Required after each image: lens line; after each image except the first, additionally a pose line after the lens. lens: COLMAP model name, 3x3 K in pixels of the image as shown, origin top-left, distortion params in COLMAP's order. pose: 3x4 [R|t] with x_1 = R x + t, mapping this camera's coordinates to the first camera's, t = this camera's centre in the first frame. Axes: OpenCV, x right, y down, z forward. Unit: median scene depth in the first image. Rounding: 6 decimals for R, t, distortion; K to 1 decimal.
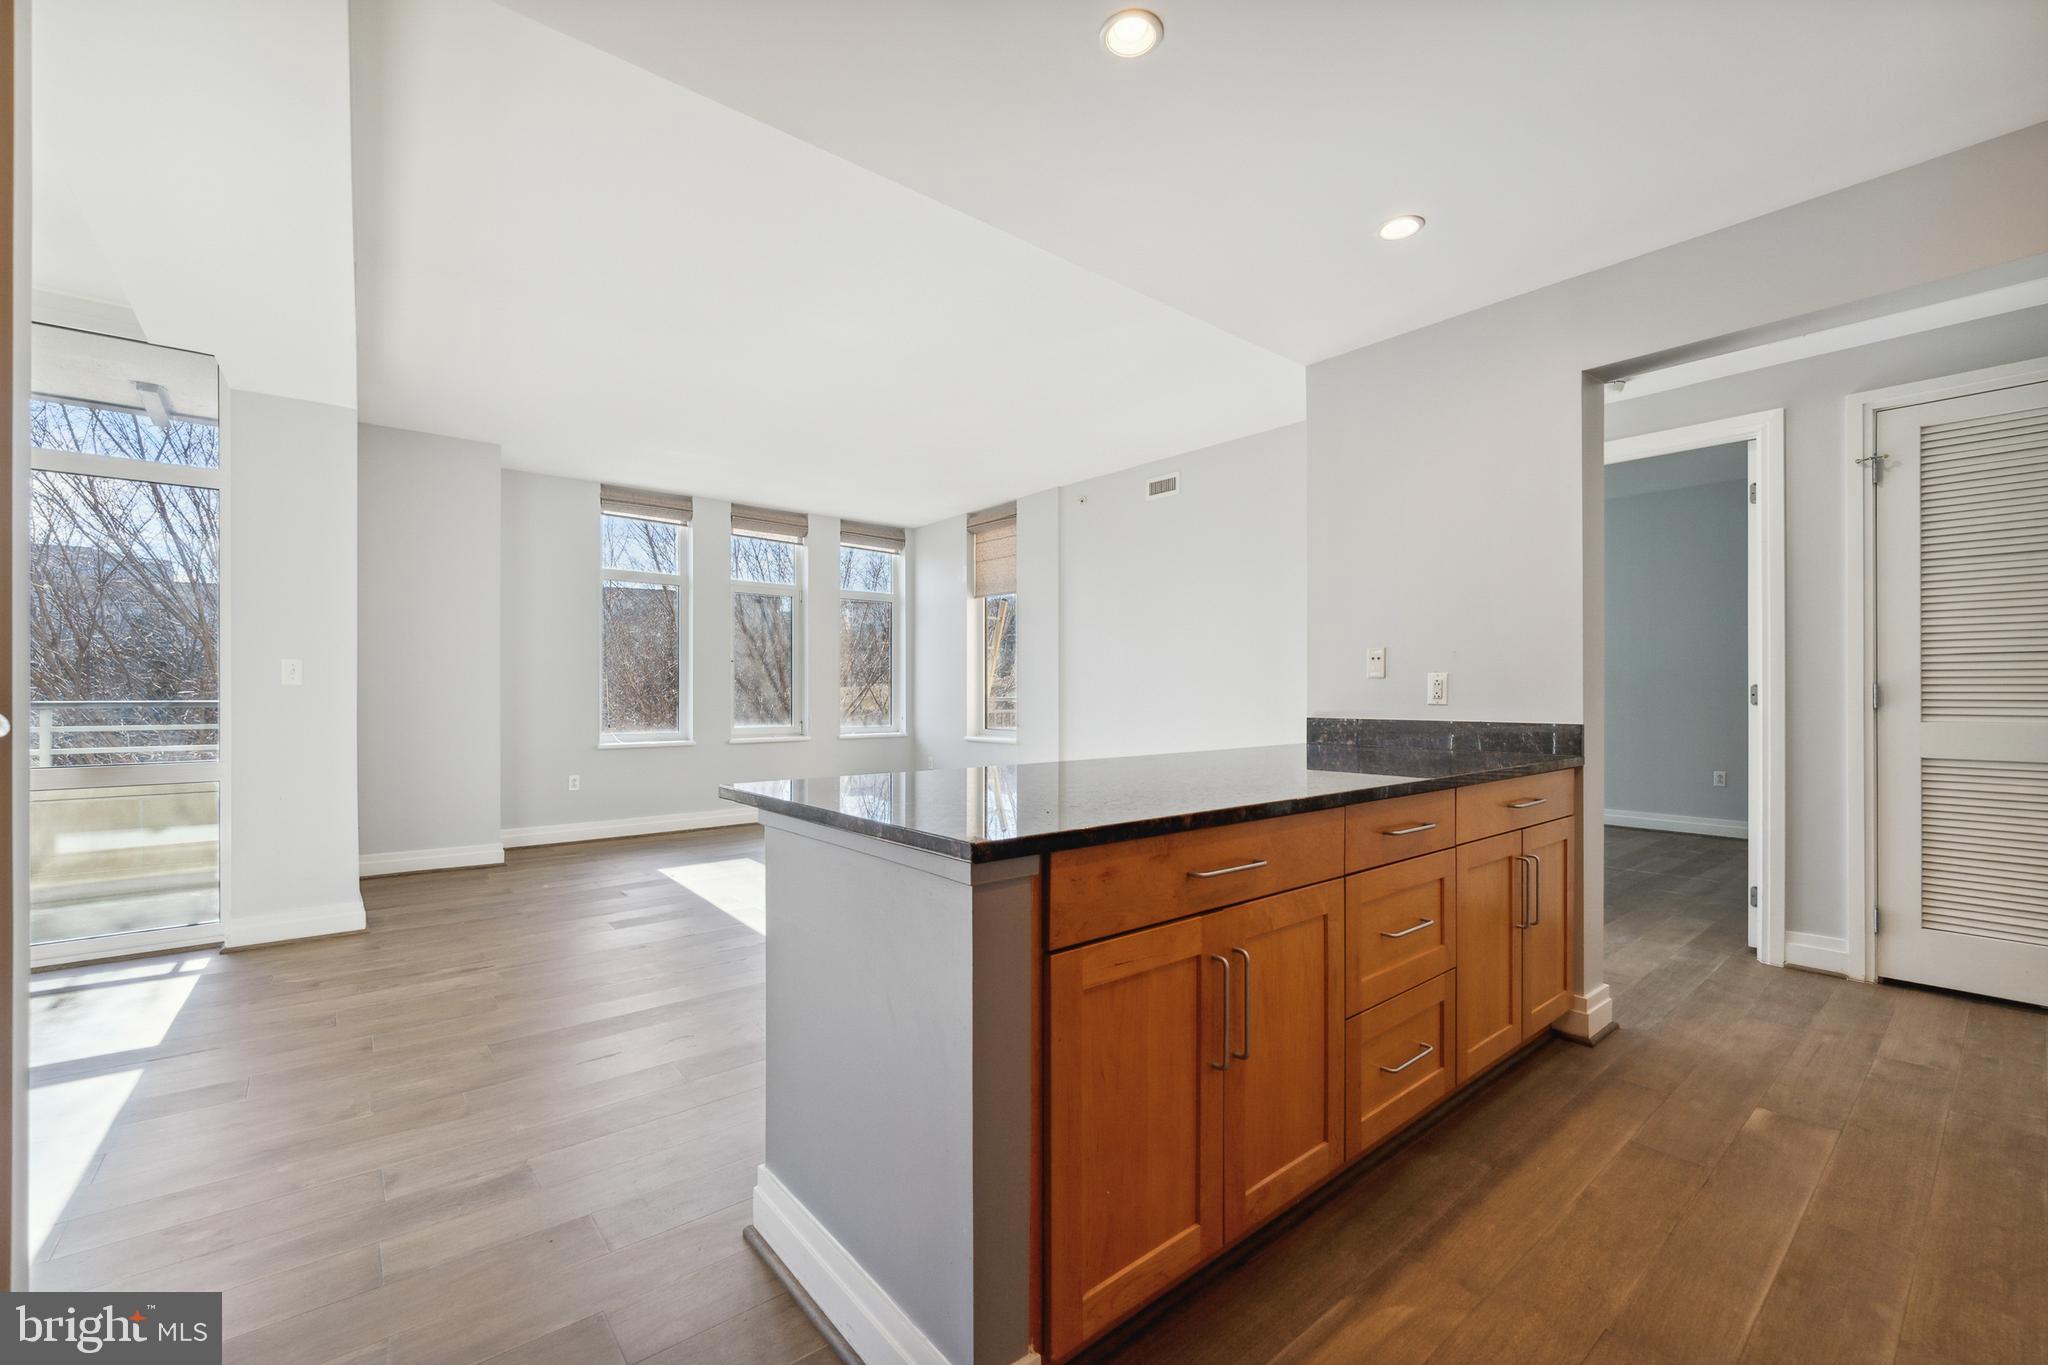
lens RADIAL K [[844.4, 0, 1015.8], [0, 844.4, 693.9], [0, 0, 1]] dist [0.000400, 0.000298]
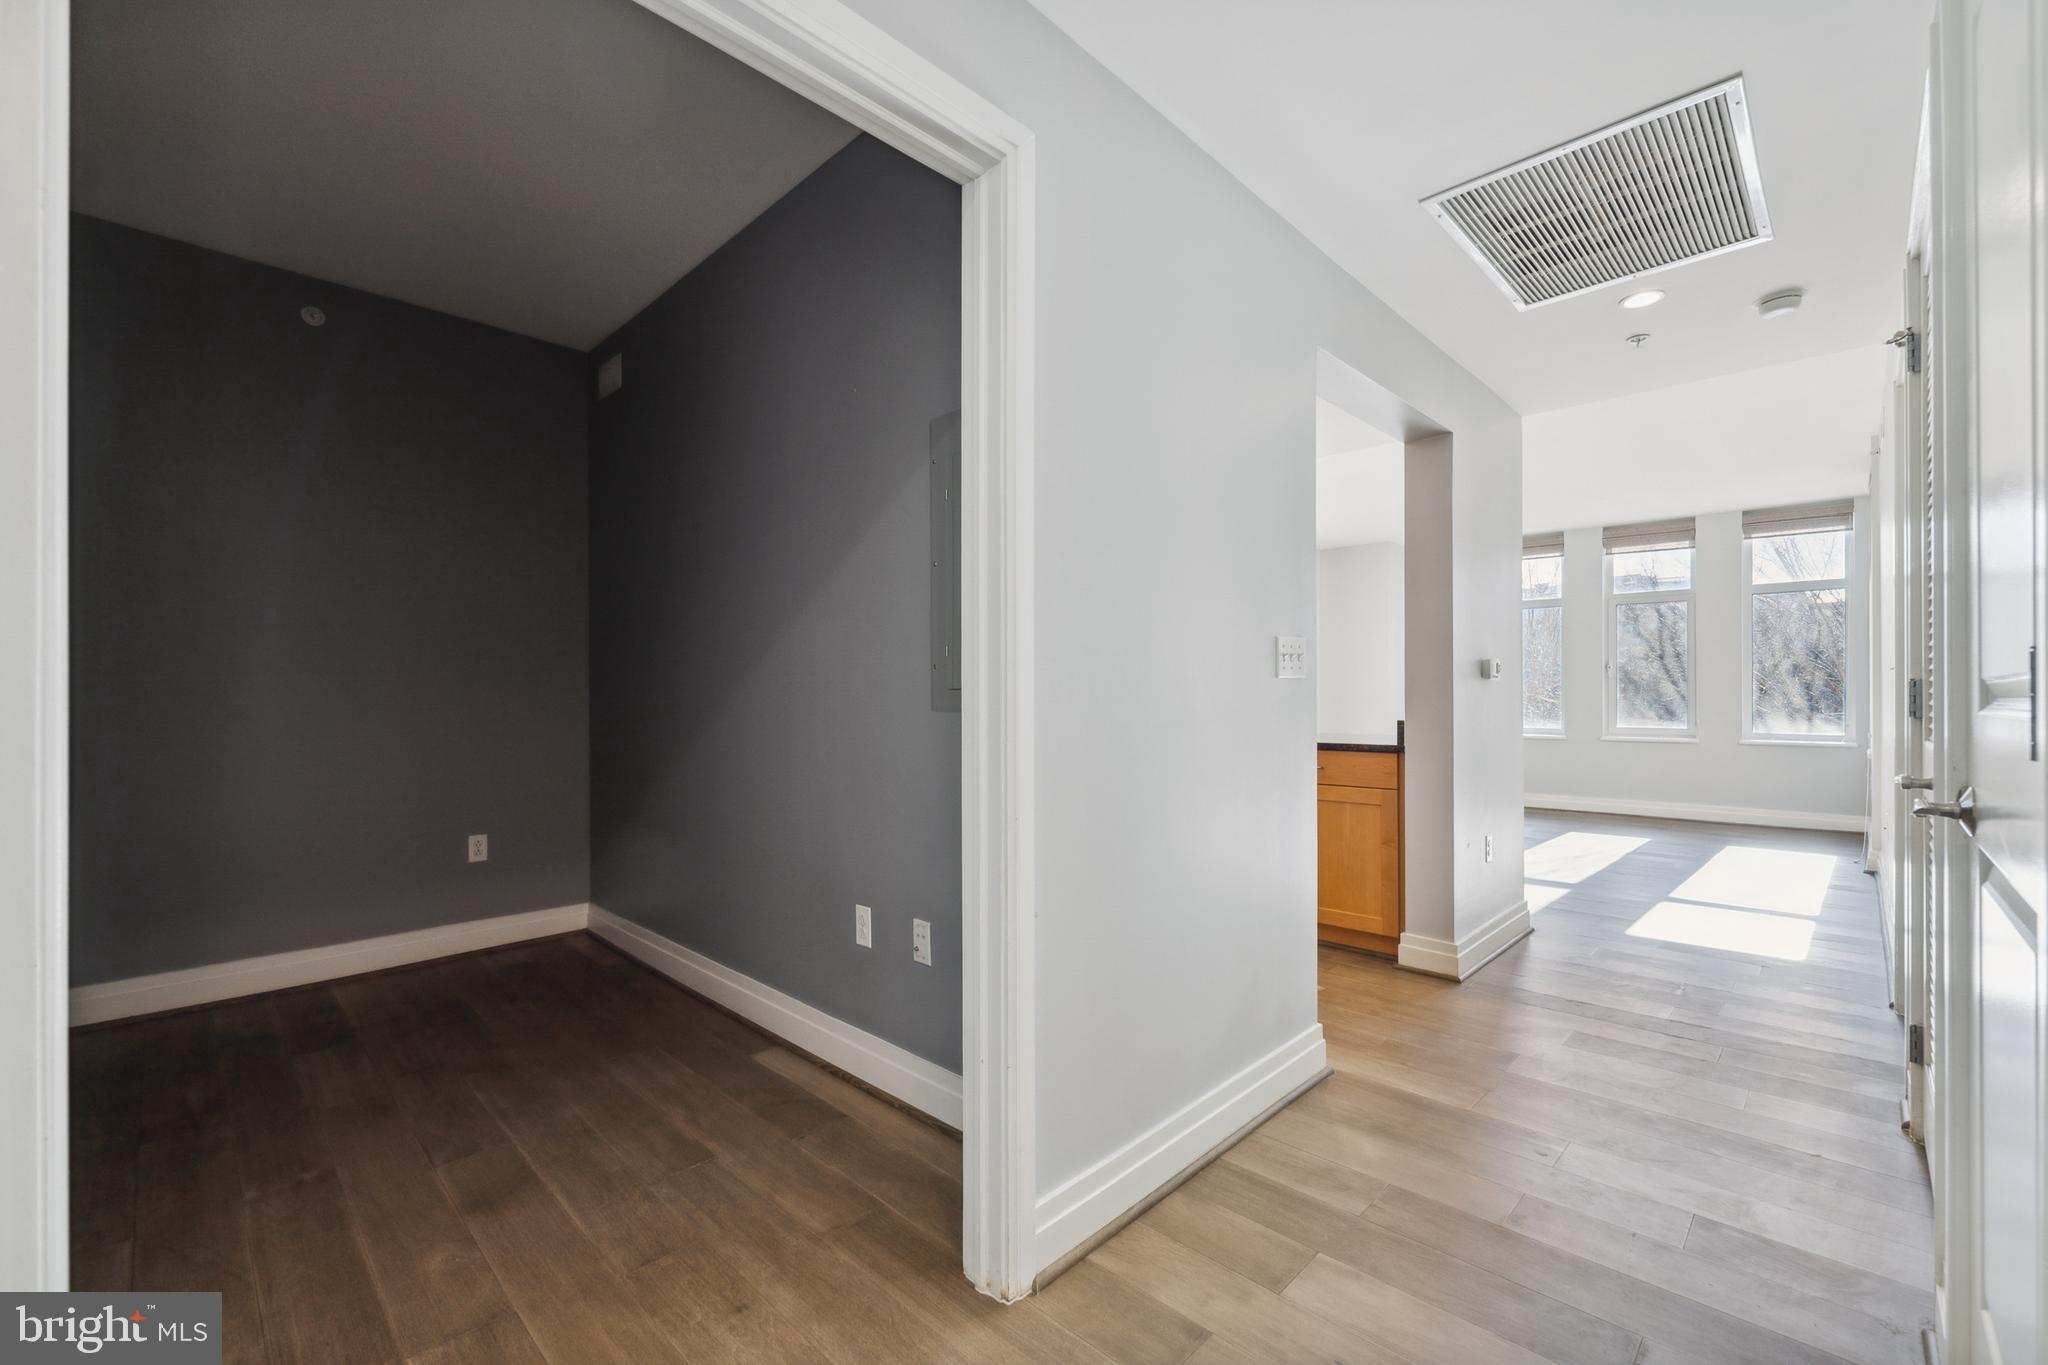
lens RADIAL K [[828.5, 0, 1025.4], [0, 828.5, 689.3], [0, 0, 1]] dist [-0.000003, -0.000465]
pose [[0.093498, -0.004001, -0.995611, 1.569546], [-0.002374, 0.999988, -0.004241, -0.002782], [0.995617, 0.002760, 0.093487, 0.265910]]
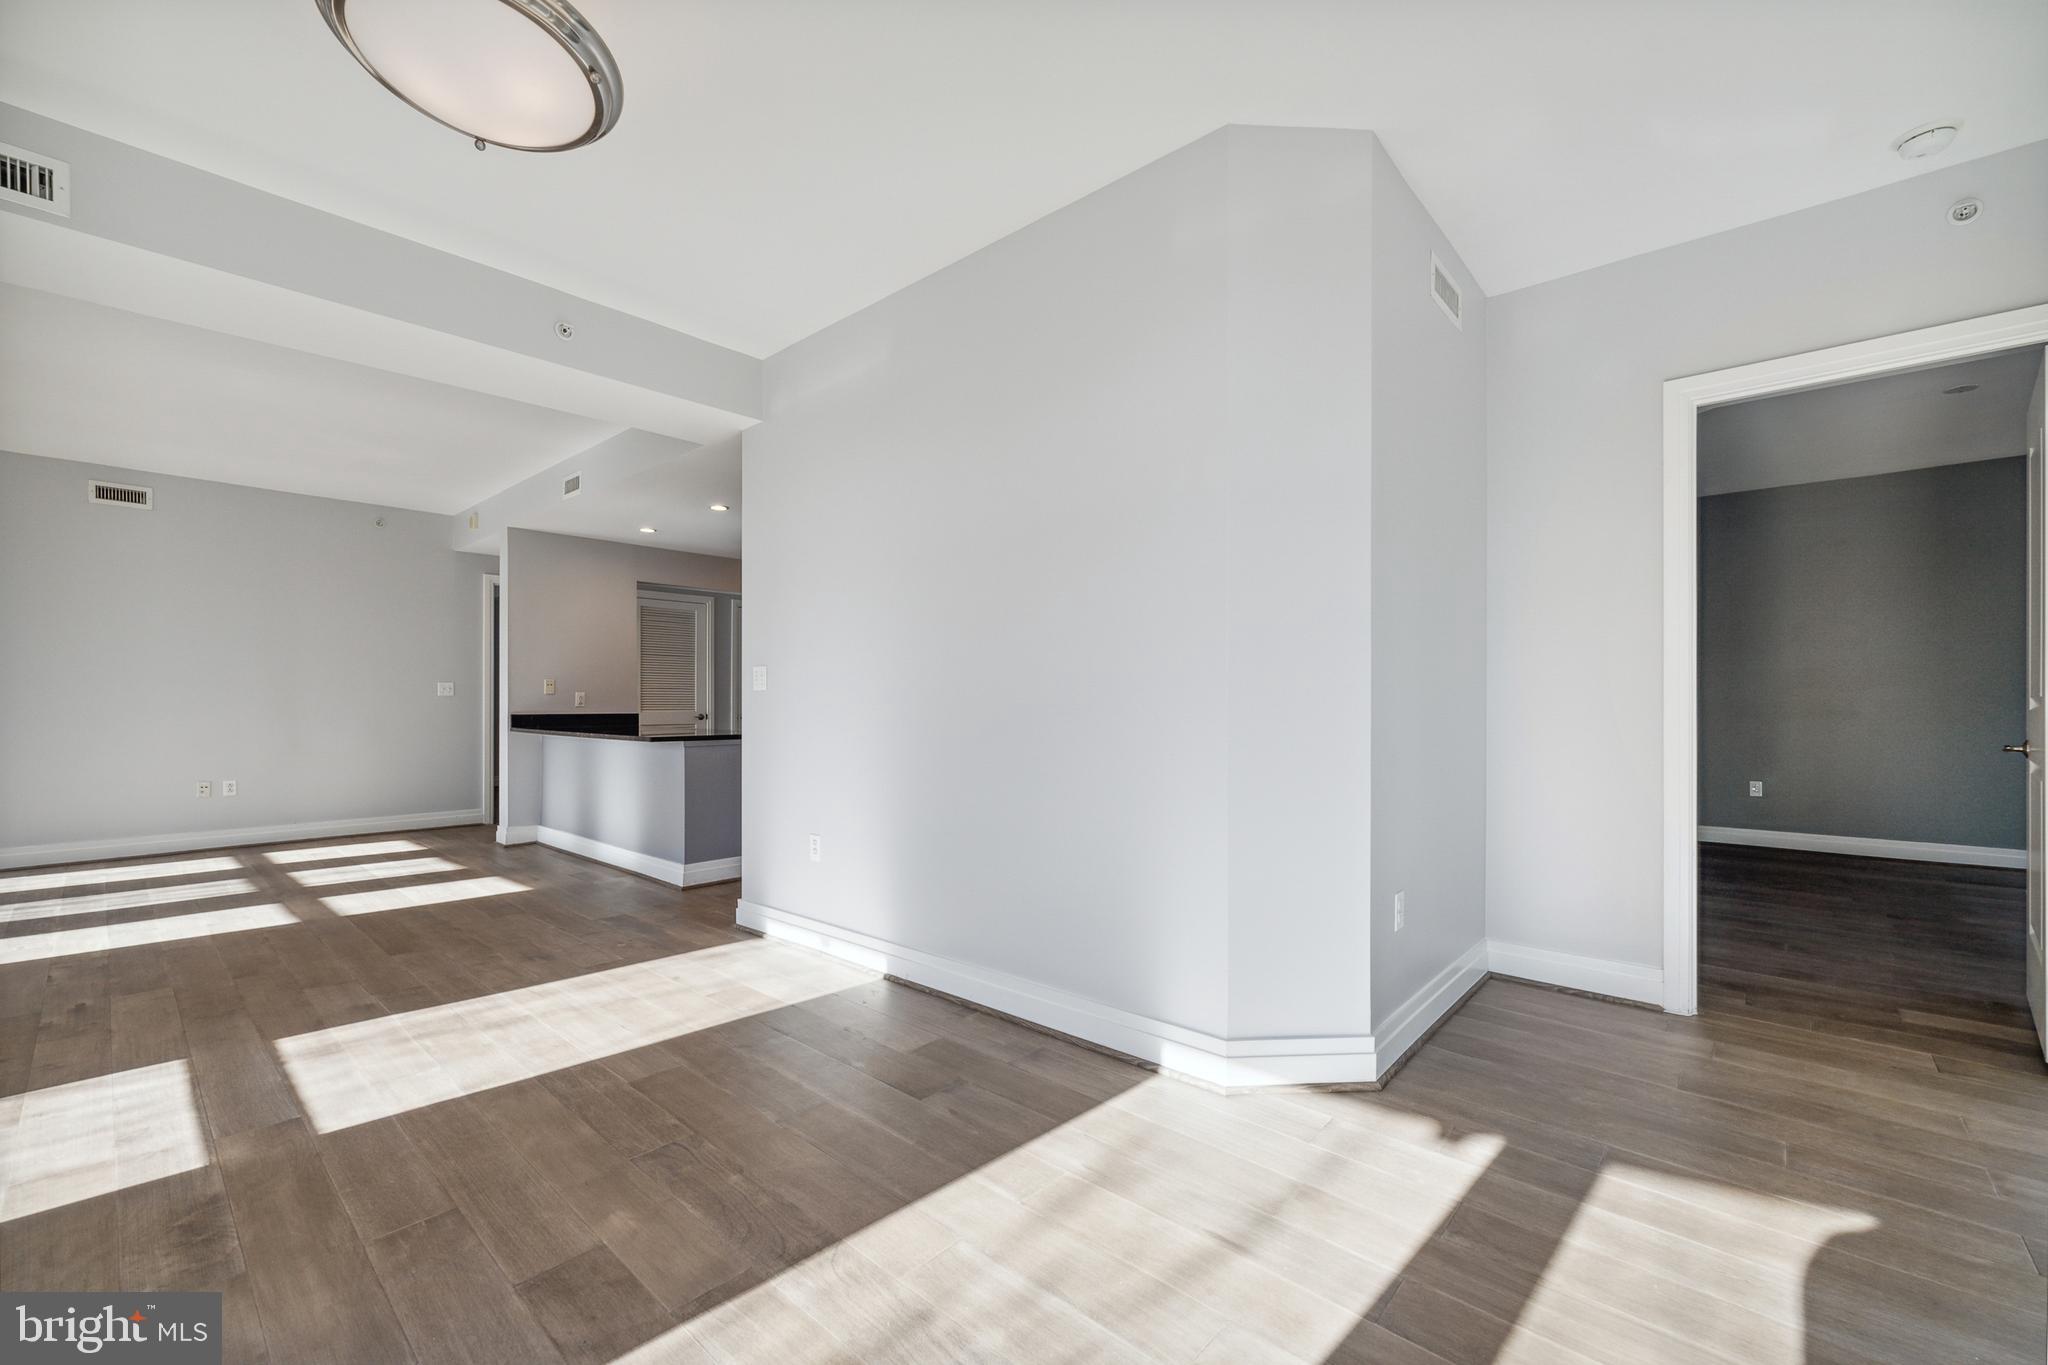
lens RADIAL K [[834.8, 0, 1024.9], [0, 834.8, 701.4], [0, 0, 1]] dist [-0.002885, -0.000398]
pose [[-0.153678, 0.002353, 0.988118, -1.781948], [0.000030, 0.999997, -0.002377, 0.004923], [-0.988121, -0.000335, -0.153678, 0.159613]]
